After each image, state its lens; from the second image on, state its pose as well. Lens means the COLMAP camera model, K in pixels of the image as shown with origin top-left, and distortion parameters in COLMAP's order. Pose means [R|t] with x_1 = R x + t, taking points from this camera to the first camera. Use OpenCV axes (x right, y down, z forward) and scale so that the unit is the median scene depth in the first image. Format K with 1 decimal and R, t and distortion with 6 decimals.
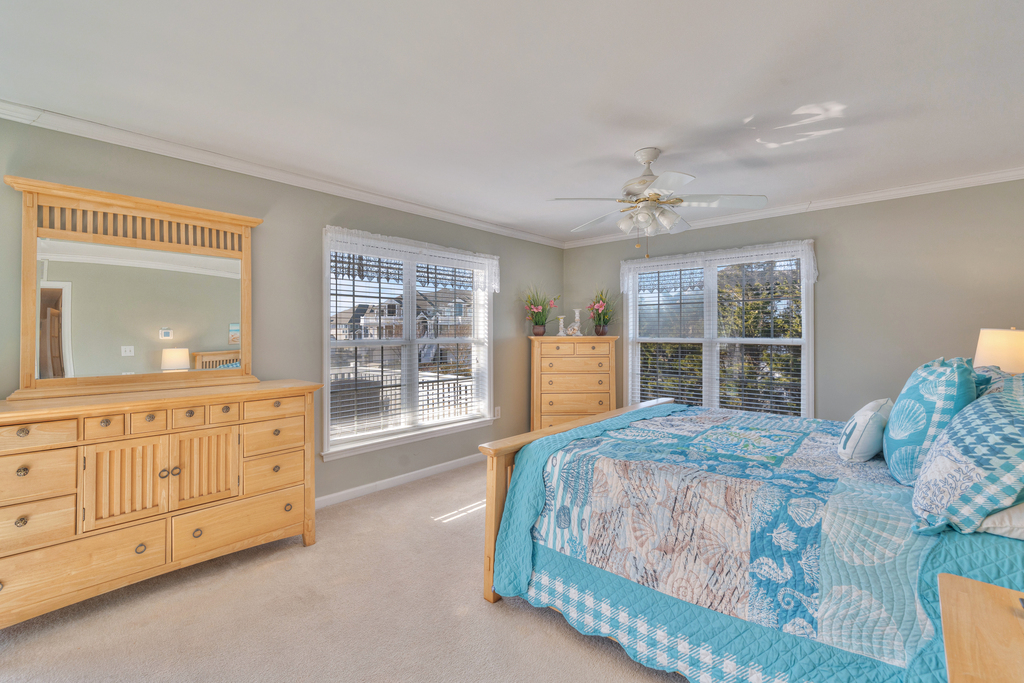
lens RADIAL K [[460.4, 0, 512.0], [0, 460.4, 324.2], [0, 0, 1]] dist [0.000289, -0.000329]
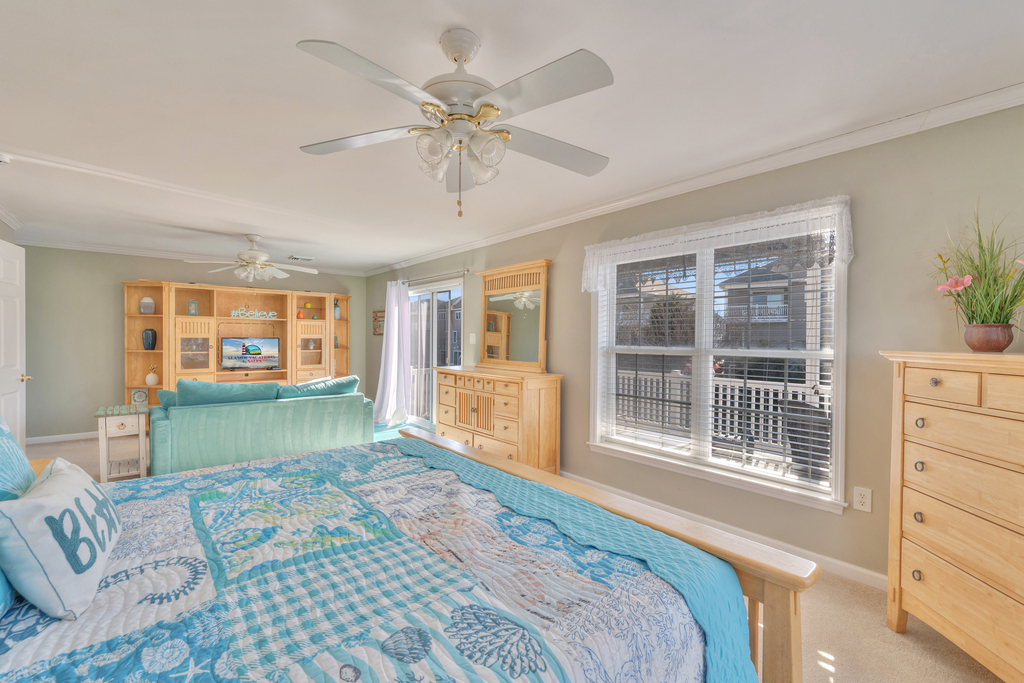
lens RADIAL K [[460.4, 0, 512.0], [0, 460.4, 324.2], [0, 0, 1]] dist [0.000289, -0.000329]
pose [[-0.183286, -0.035479, -0.982419, 0.670932], [0.004281, 0.999310, -0.036888, 0.020590], [0.983050, -0.010967, -0.183007, 0.893572]]
